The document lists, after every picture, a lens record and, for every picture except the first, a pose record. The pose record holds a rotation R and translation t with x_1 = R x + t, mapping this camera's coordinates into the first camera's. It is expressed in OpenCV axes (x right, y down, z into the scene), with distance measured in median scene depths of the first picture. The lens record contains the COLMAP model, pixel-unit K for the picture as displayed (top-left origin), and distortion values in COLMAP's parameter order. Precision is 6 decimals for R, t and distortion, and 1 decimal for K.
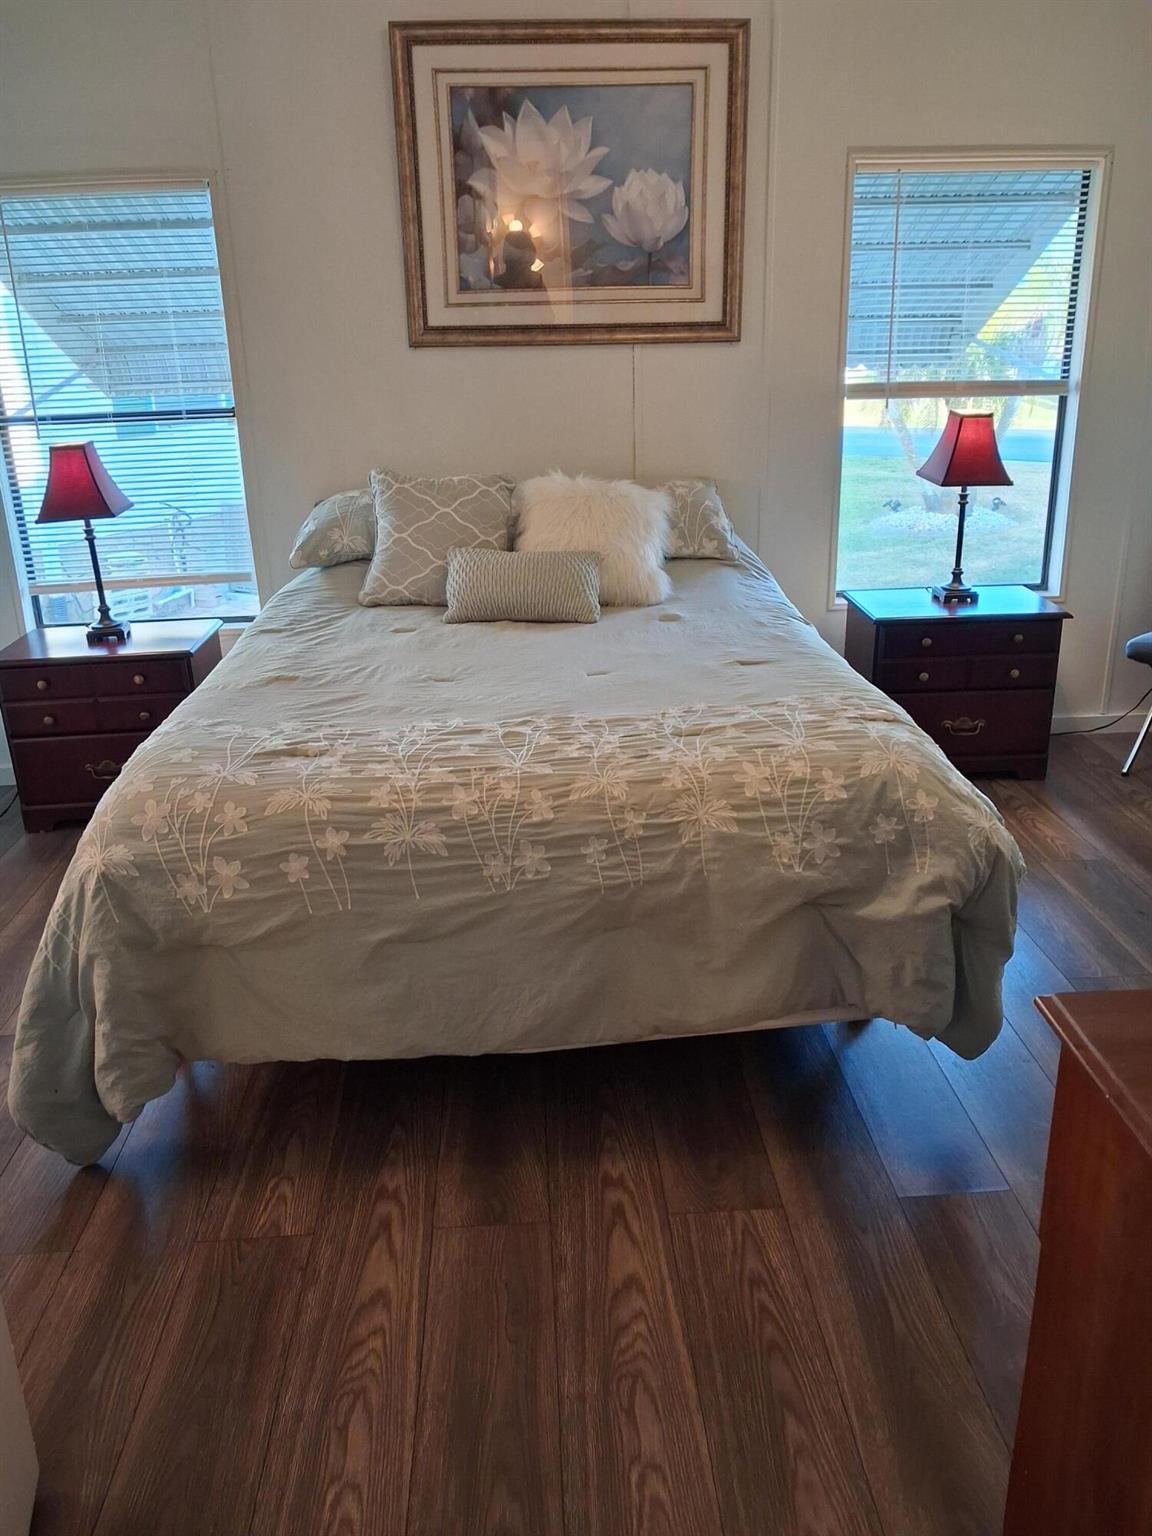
lens RADIAL K [[1246.5, 0, 587.5], [0, 1246.5, 770.7], [0, 0, 1]] dist [0.075719, -0.105481]
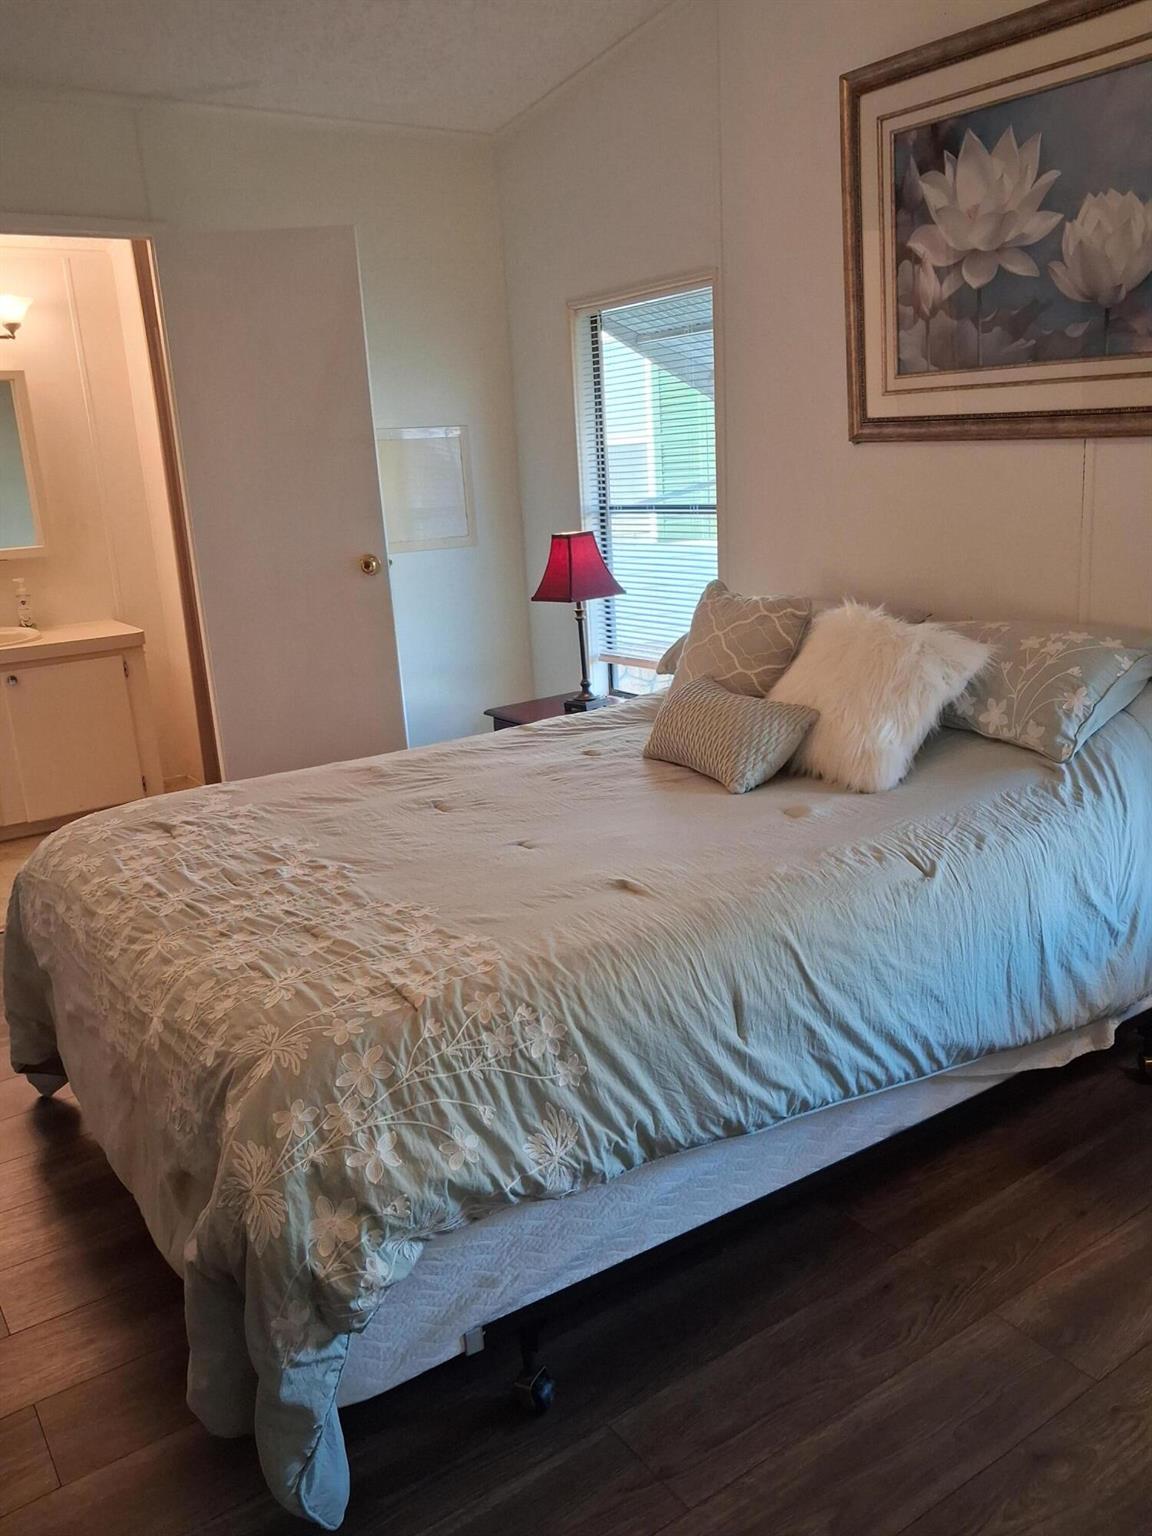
lens RADIAL K [[1247.5, 0, 606.0], [0, 1247.5, 762.2], [0, 0, 1]] dist [0.078904, -0.090758]
pose [[0.510540, 0.216015, -0.832278, 0.559471], [-0.248004, 0.963788, 0.098016, -0.176672], [0.823312, 0.156367, 0.545625, 0.448006]]
